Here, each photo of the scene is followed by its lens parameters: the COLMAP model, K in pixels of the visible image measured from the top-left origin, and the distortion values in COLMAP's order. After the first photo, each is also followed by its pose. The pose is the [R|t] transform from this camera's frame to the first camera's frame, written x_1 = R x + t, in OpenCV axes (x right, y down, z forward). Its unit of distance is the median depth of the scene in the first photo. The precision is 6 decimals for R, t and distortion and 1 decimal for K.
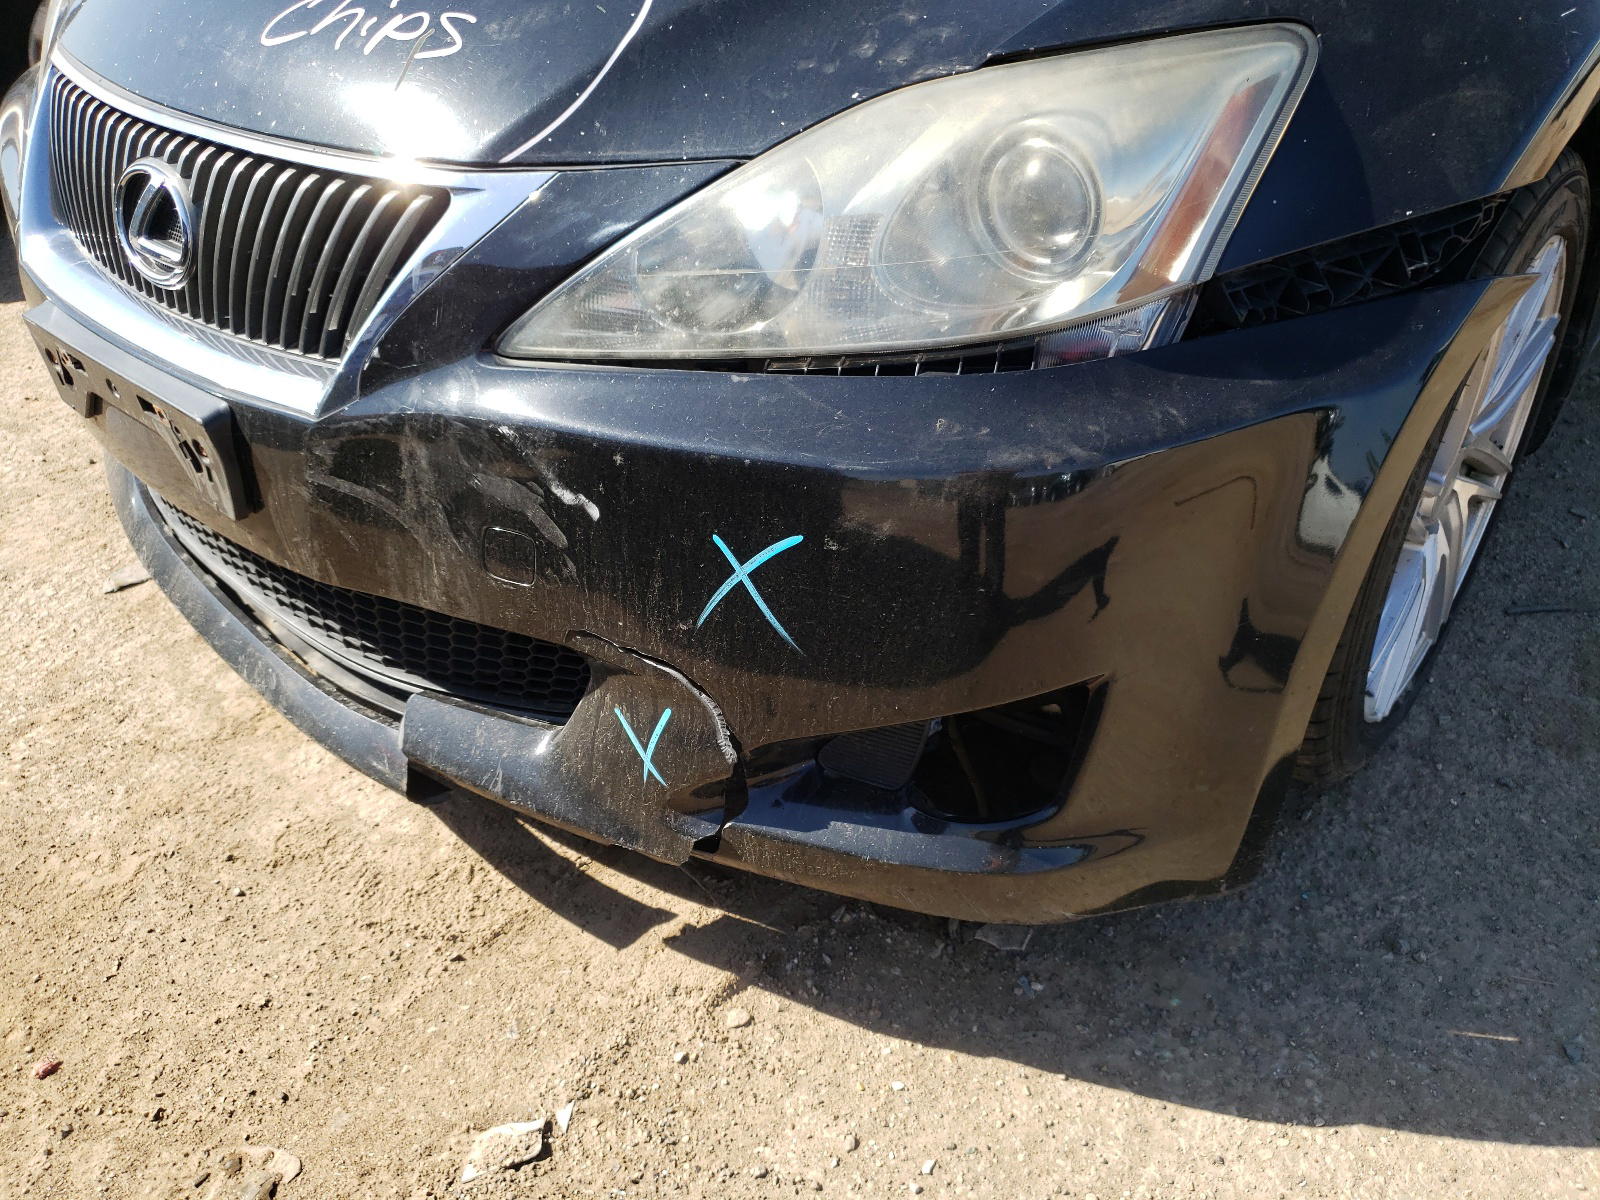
lens RADIAL K [[1225.2, 0, 801.3], [0, 1225.2, 592.2], [0, 0, 1]] dist [0.023840, -0.019988]
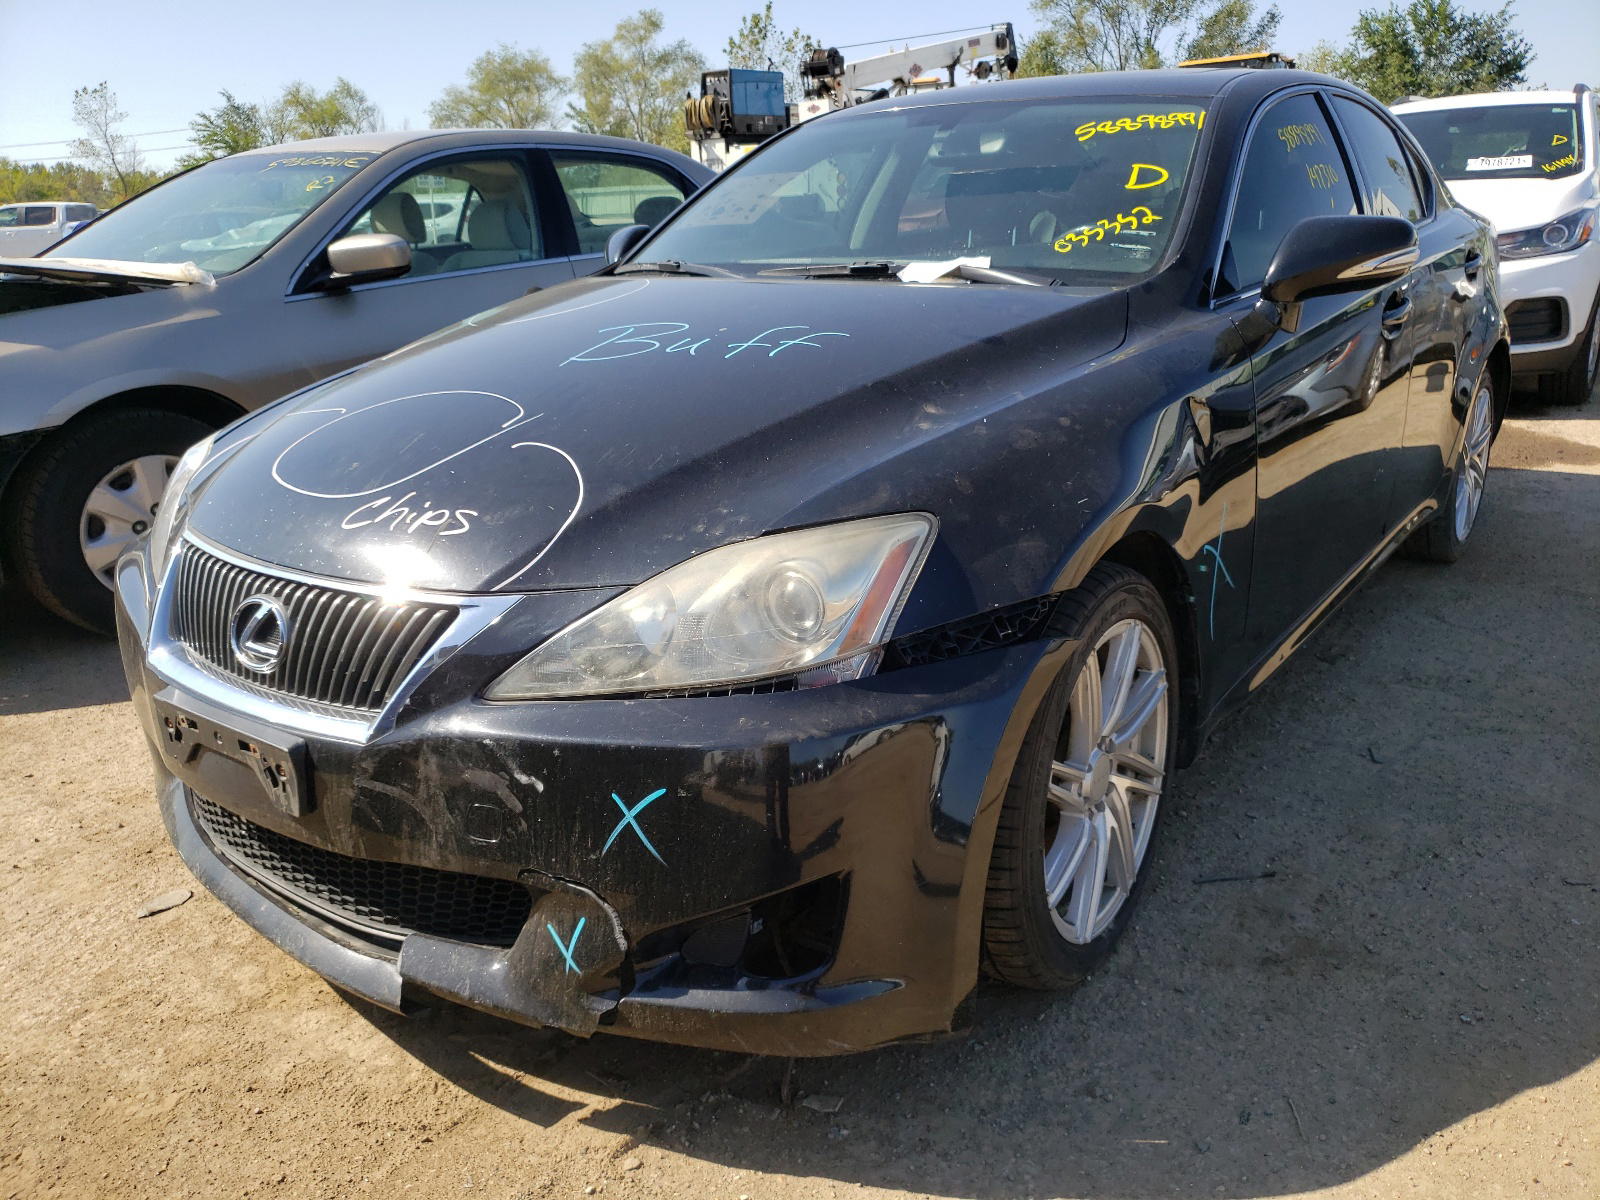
lens RADIAL K [[1225.2, 0, 800.7], [0, 1225.2, 597.5], [0, 0, 1]] dist [0.023840, -0.019988]
pose [[0.997226, -0.023382, 0.070670, 0.058701], [0.044917, 0.946083, -0.320794, 0.201326], [-0.059359, 0.323079, 0.944509, -0.564766]]
